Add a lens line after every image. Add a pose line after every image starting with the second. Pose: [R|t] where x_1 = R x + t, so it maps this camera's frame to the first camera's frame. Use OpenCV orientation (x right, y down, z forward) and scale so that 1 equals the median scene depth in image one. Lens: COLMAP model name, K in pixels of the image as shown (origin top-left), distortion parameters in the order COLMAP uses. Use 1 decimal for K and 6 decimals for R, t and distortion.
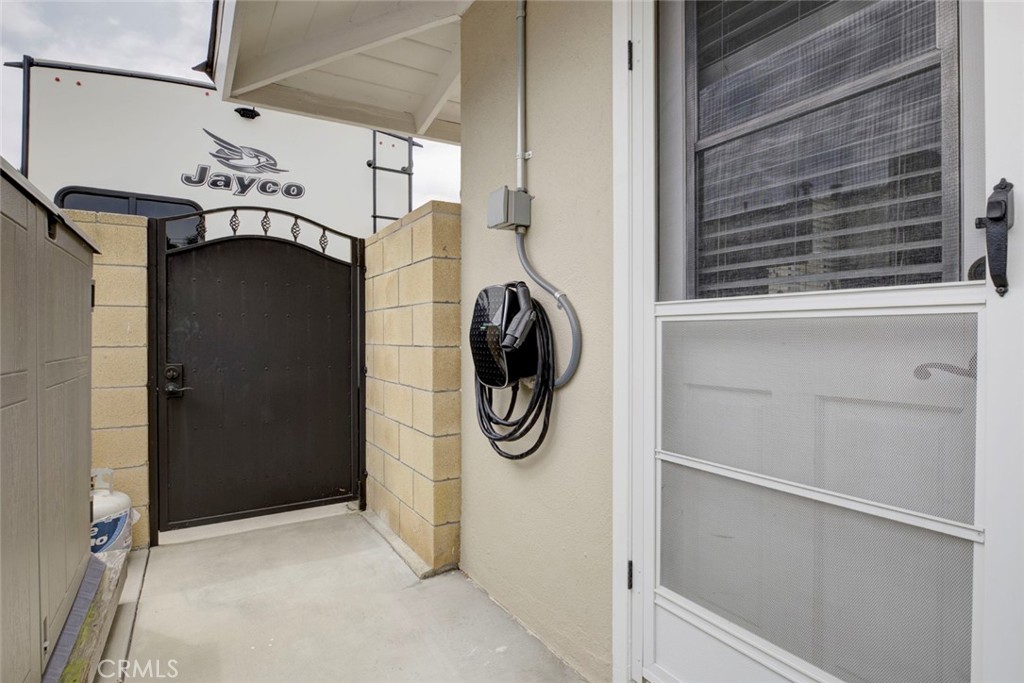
lens RADIAL K [[532.9, 0, 510.4], [0, 532.9, 336.0], [0, 0, 1]] dist [-0.004412, -0.000337]
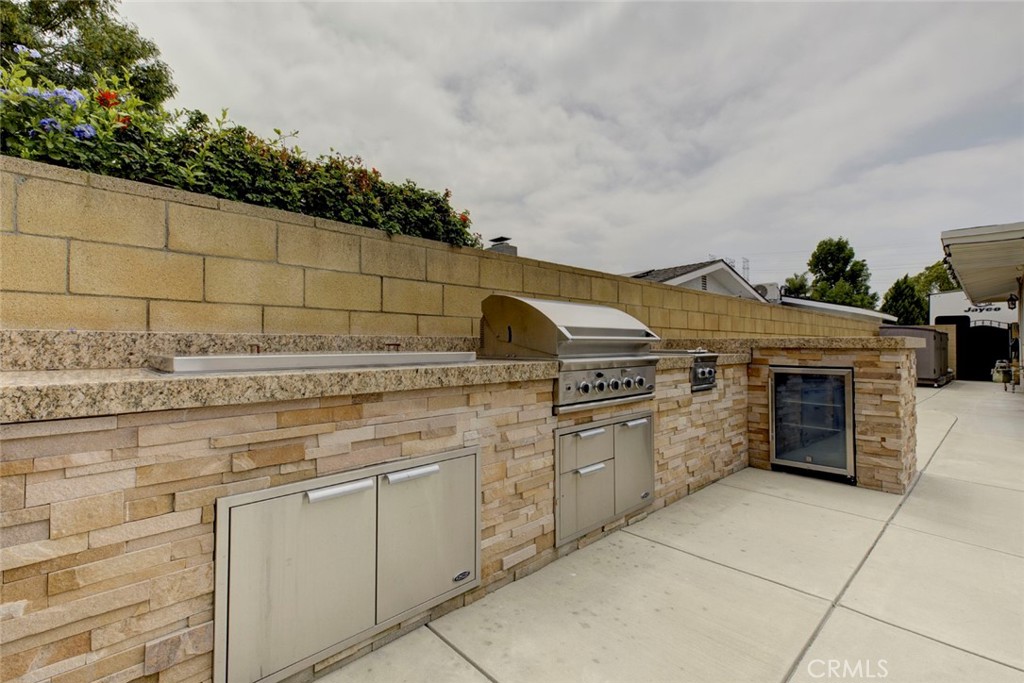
lens RADIAL K [[463.2, 0, 509.6], [0, 463.2, 338.5], [0, 0, 1]] dist [0.002553, -0.002102]
pose [[0.225174, -0.005049, -0.974305, 2.600272], [-0.007575, 0.999947, -0.006933, 0.003036], [0.974289, 0.008941, 0.225124, -4.042212]]
